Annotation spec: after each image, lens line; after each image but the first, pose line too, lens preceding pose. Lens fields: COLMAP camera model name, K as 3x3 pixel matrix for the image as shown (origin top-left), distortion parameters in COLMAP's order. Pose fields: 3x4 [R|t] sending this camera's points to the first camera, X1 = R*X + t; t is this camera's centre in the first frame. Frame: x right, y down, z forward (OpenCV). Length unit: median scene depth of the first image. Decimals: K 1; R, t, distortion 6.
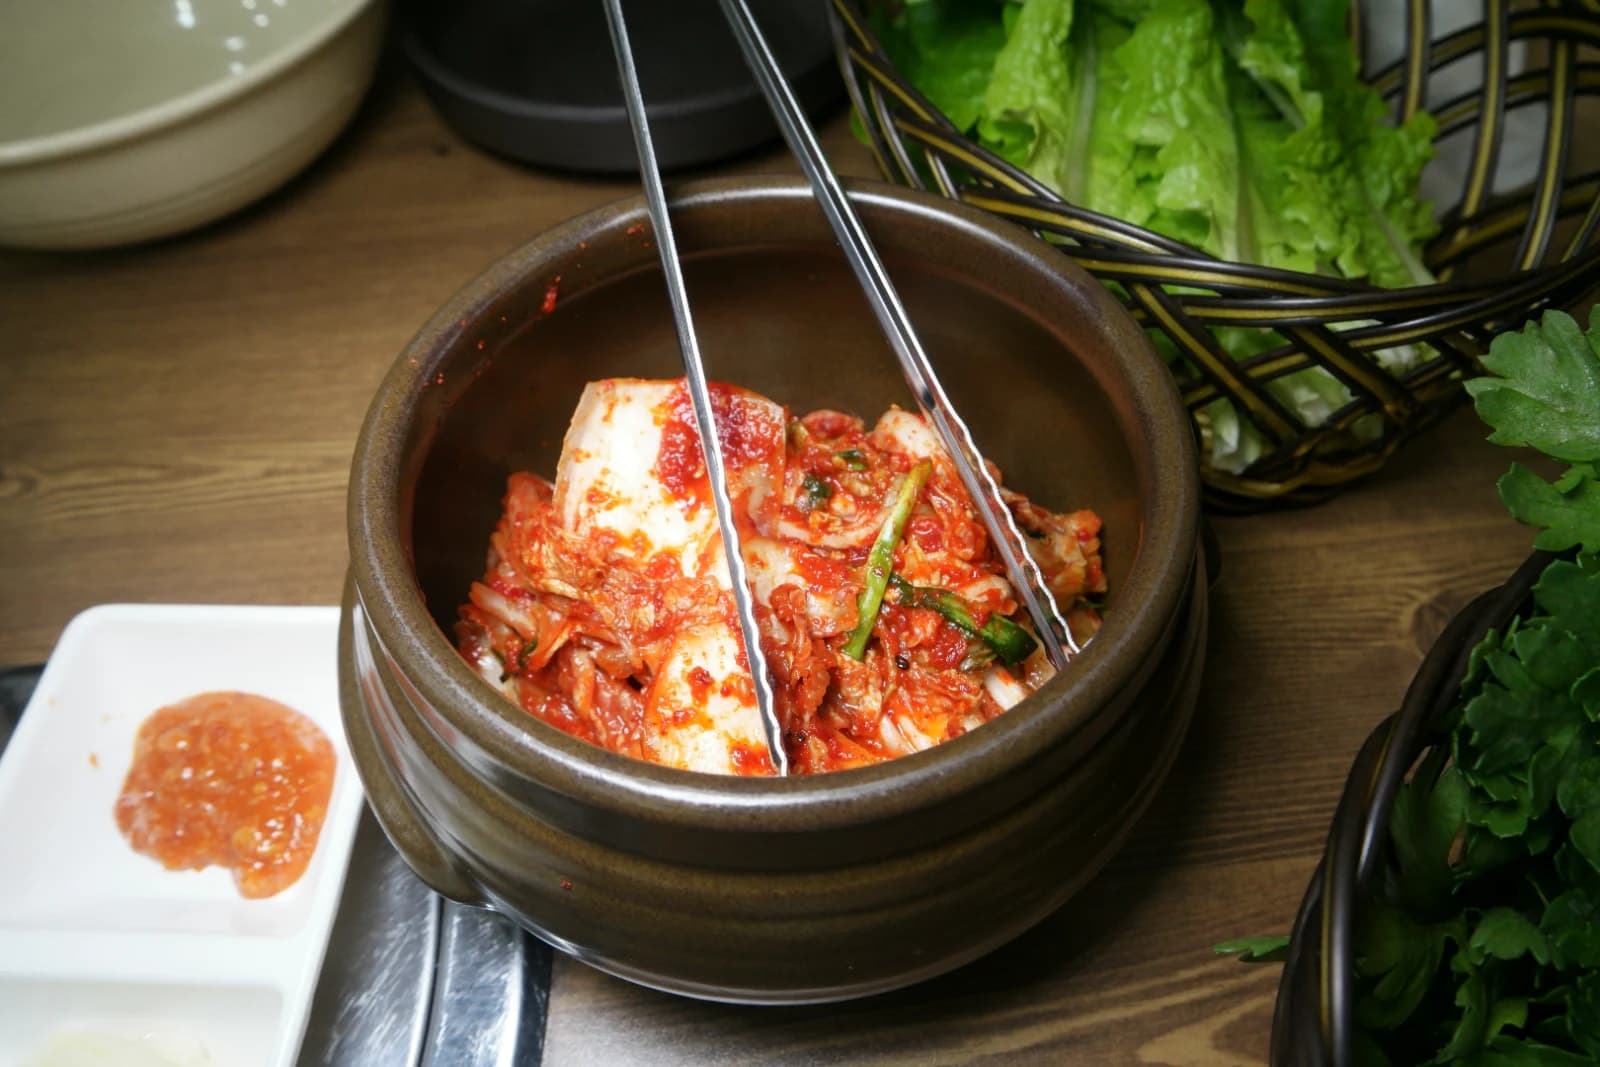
lens RADIAL K [[1175.1, 0, 800.0], [0, 1175.1, 533.5], [0, 0, 1]] dist [-0.059764, 0.074685]
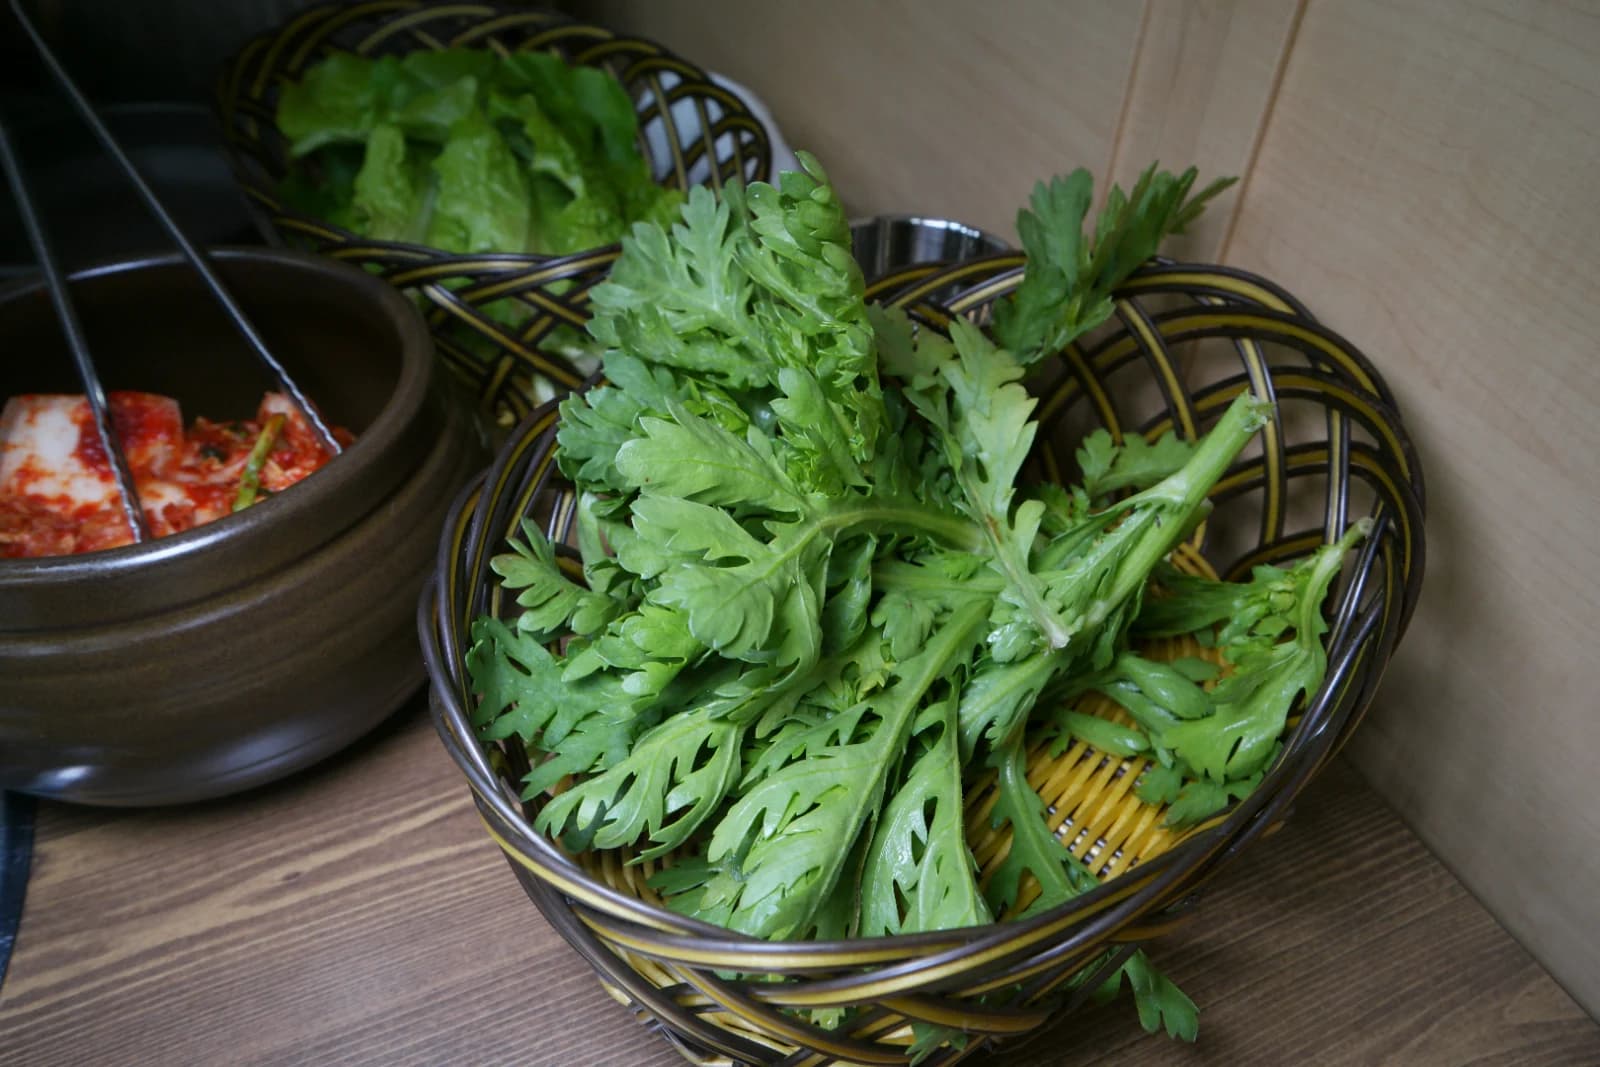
lens RADIAL K [[1175.1, 0, 800.0], [0, 1175.1, 533.5], [0, 0, 1]] dist [-0.059764, 0.074685]
pose [[0.947475, -0.167199, 0.272647, 0.232404], [0.217357, 0.961974, -0.165414, 0.353893], [-0.234622, 0.215987, 0.947788, -0.356014]]
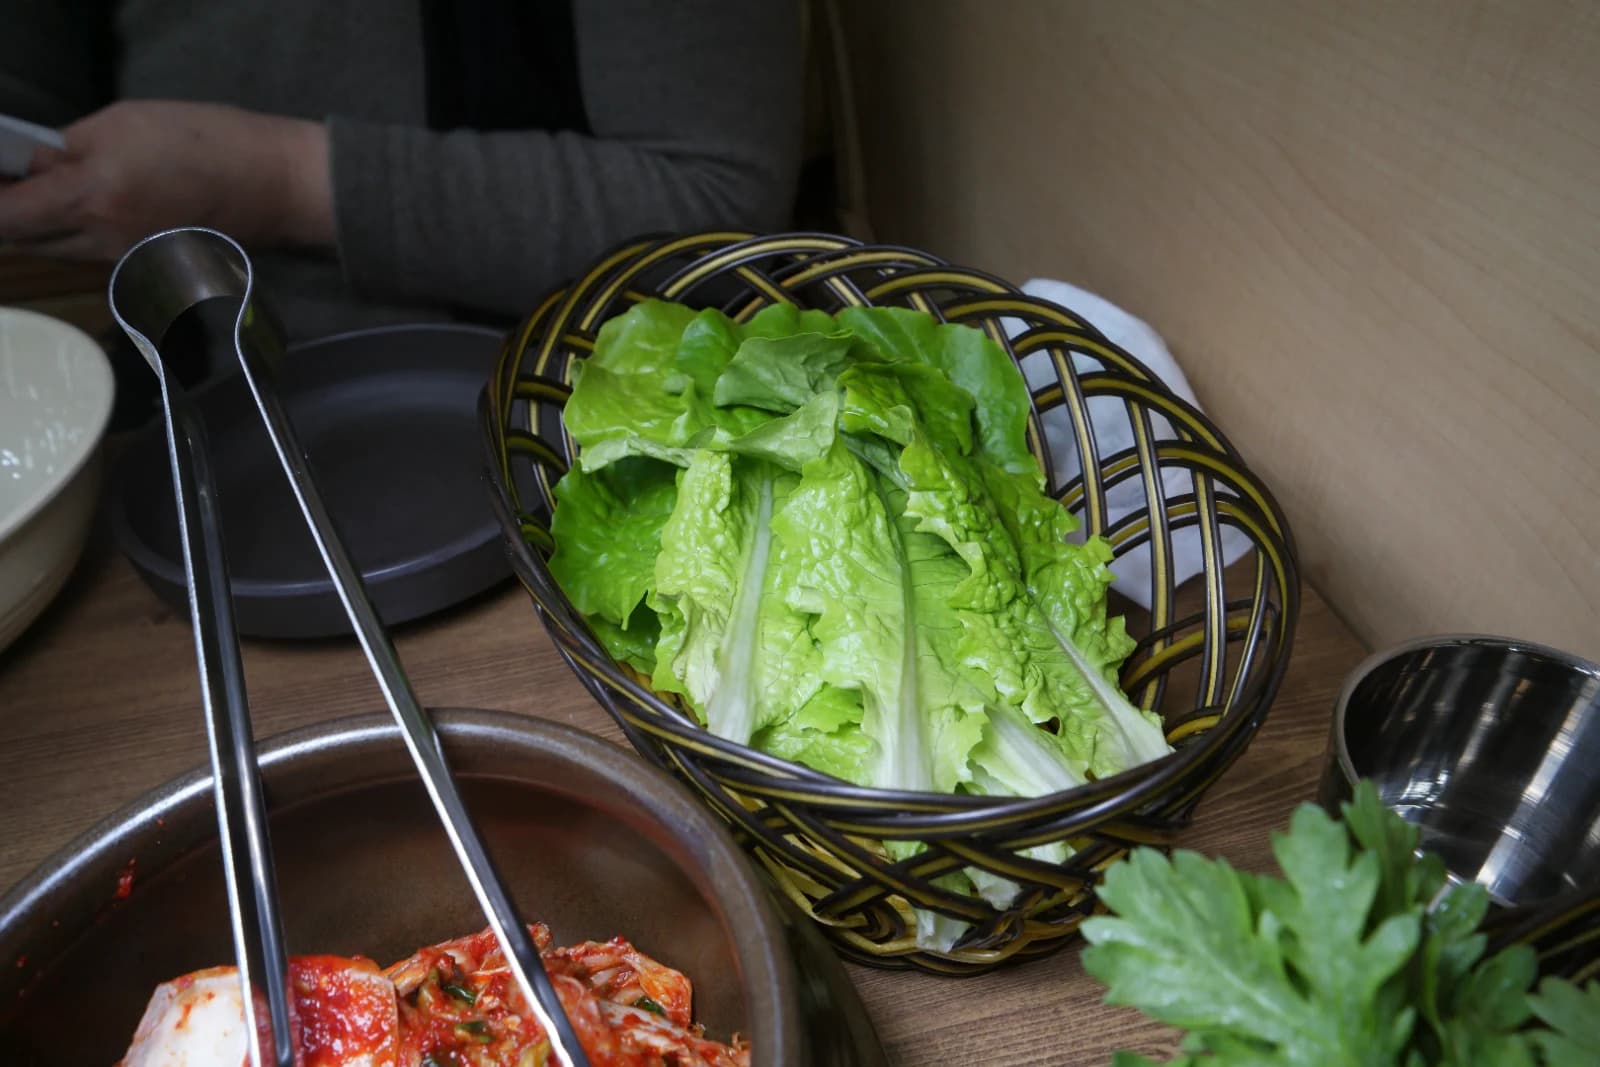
lens RADIAL K [[1177.1, 0, 800.0], [0, 1177.1, 533.5], [0, 0, 1]] dist [-0.073033, 0.085149]
pose [[0.991371, -0.088472, 0.096728, 0.196482], [0.110009, 0.962781, -0.246881, -0.152167], [-0.071286, 0.255392, 0.964206, 0.033554]]
